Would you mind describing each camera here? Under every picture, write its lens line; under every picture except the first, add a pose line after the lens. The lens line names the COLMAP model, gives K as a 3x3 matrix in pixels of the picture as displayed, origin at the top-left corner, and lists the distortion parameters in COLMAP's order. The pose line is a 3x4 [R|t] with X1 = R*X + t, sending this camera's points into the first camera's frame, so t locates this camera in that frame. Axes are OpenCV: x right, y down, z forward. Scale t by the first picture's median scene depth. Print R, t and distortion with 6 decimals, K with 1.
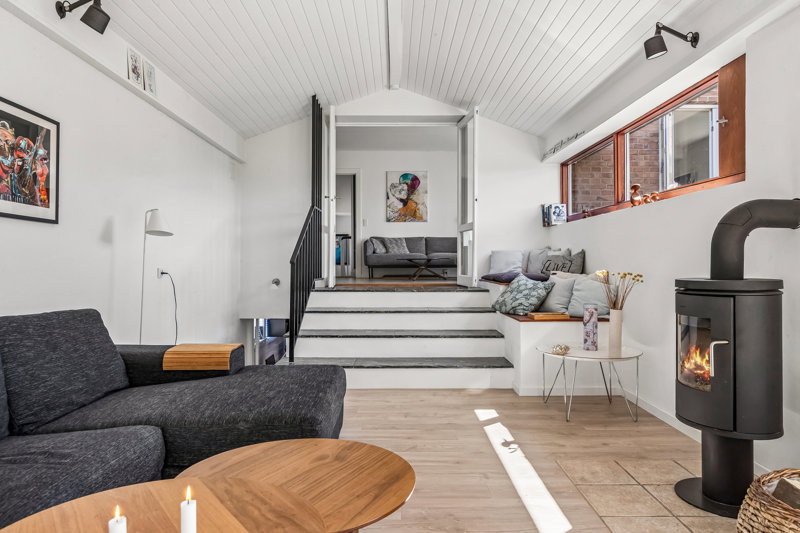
lens RADIAL K [[533.9, 0, 400.3], [0, 533.9, 264.4], [0, 0, 1]] dist [0.001767, 0.000130]
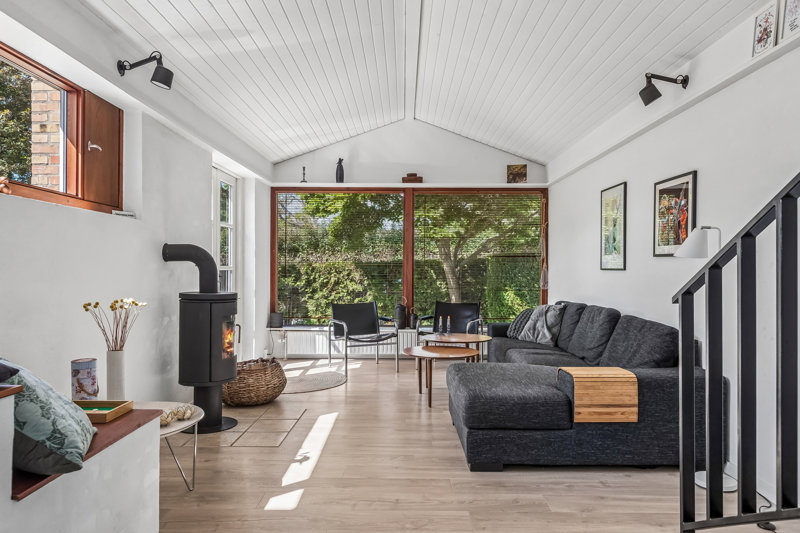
lens RADIAL K [[533.9, 0, 399.3], [0, 533.9, 267.6], [0, 0, 1]] dist [0.001767, 0.000130]
pose [[-0.999898, -0.008193, 0.011665, 0.002664], [-0.008243, 0.999957, -0.004247, -0.038734], [-0.011630, -0.004343, -0.999923, 2.136687]]
